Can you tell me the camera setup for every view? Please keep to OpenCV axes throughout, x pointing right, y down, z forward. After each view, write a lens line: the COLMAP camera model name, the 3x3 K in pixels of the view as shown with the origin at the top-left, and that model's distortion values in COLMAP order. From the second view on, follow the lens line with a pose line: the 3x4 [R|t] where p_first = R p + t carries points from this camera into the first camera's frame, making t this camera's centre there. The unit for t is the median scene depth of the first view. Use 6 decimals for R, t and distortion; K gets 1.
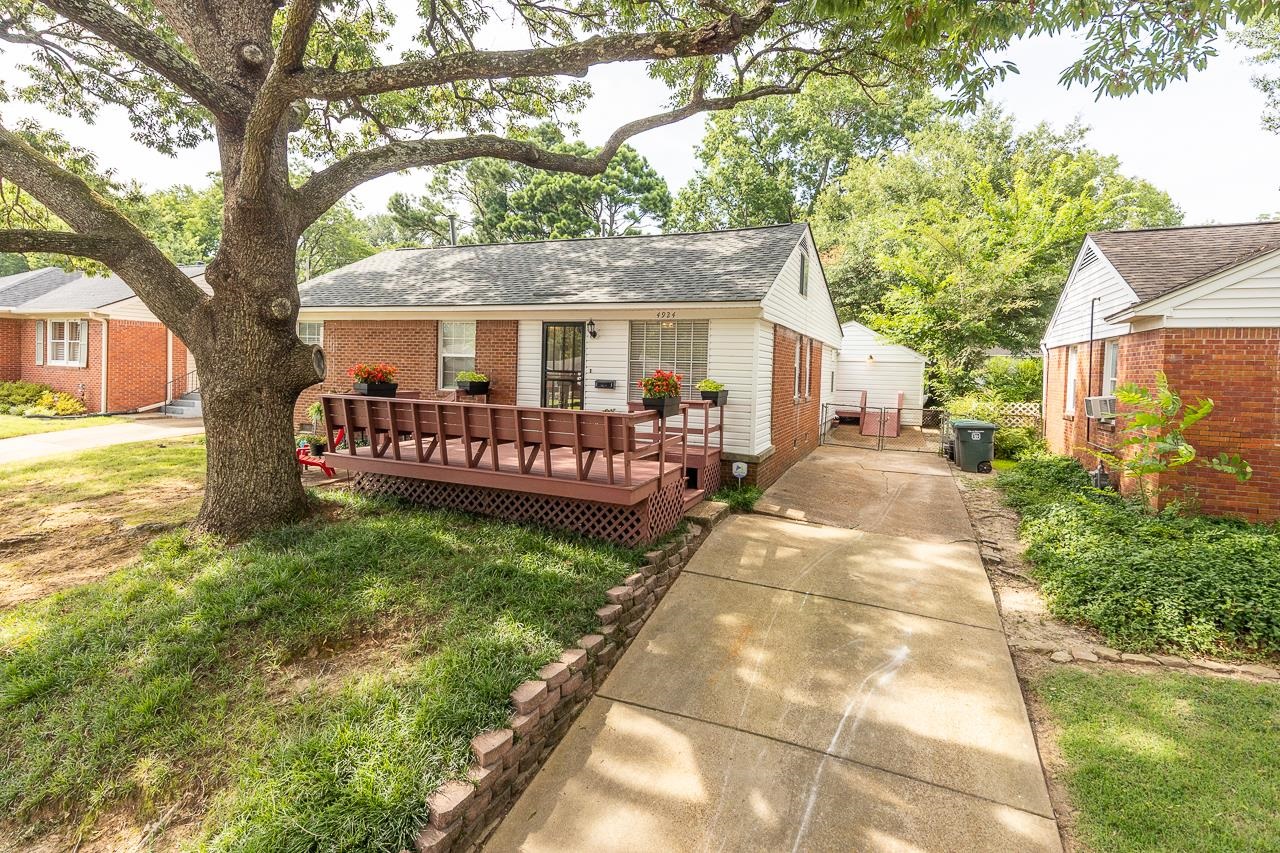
lens RADIAL K [[628.3, 0, 634.8], [0, 628.3, 393.6], [0, 0, 1]] dist [0.004513, -0.000243]
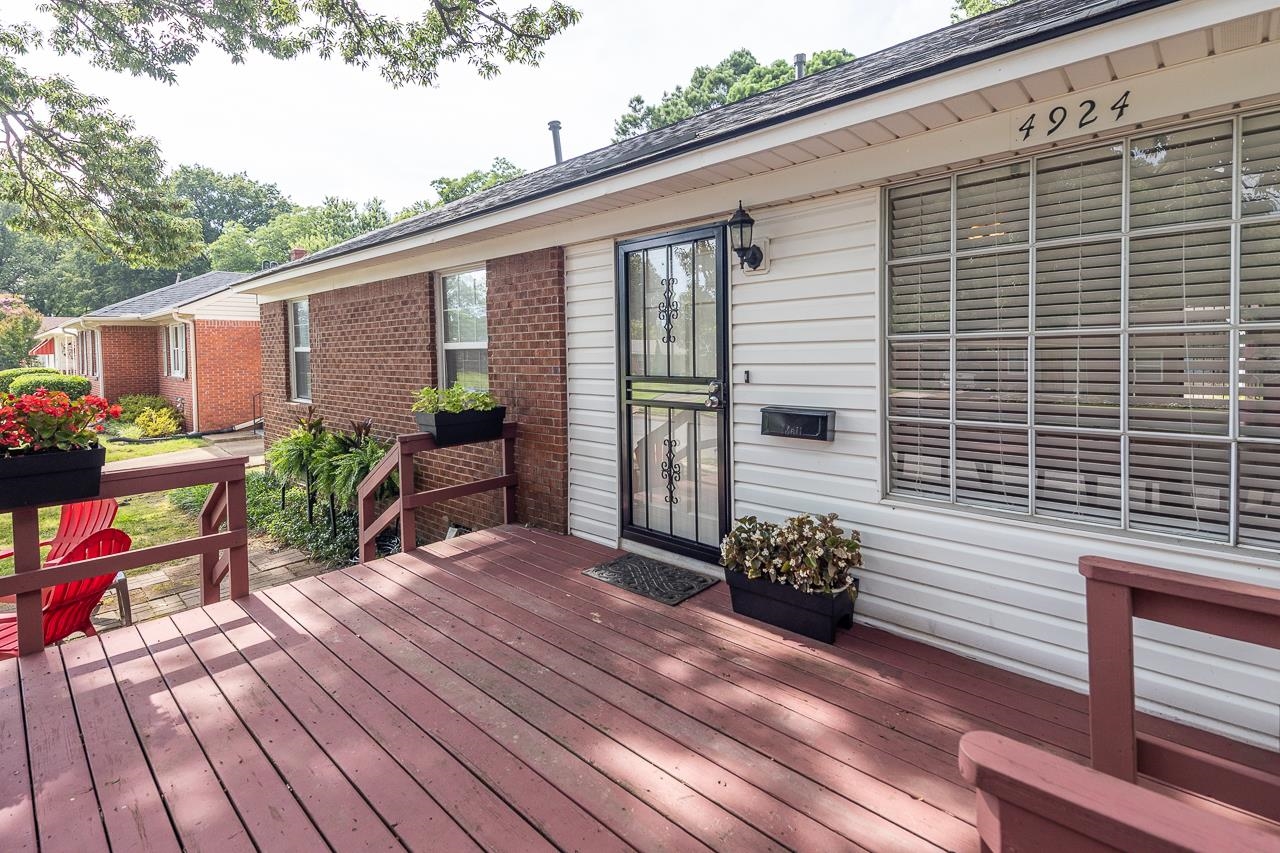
lens RADIAL K [[612.5, 0, 633.4], [0, 612.5, 373.9], [0, 0, 1]] dist [0.047921, -0.020557]
pose [[0.938517, -0.032107, -0.343736, -0.015921], [0.031581, 0.999476, -0.007130, -0.030504], [0.343784, -0.004164, 0.939039, 0.568112]]
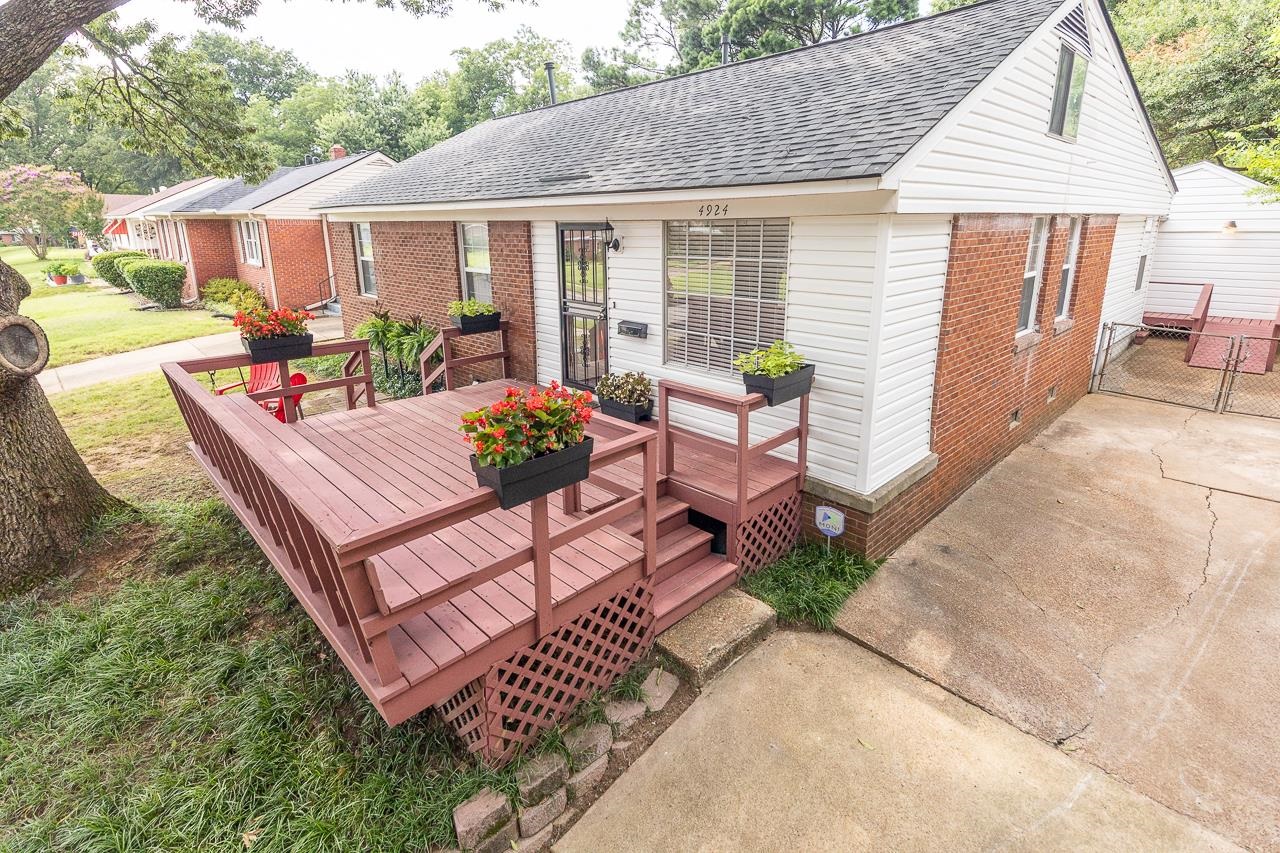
lens RADIAL K [[612.5, 0, 633.4], [0, 612.5, 373.9], [0, 0, 1]] dist [0.047921, -0.020557]
pose [[0.921955, 0.055100, -0.383357, 0.148472], [0.019929, 0.981767, 0.189039, -0.068080], [0.386783, -0.181925, 0.904048, 0.366297]]
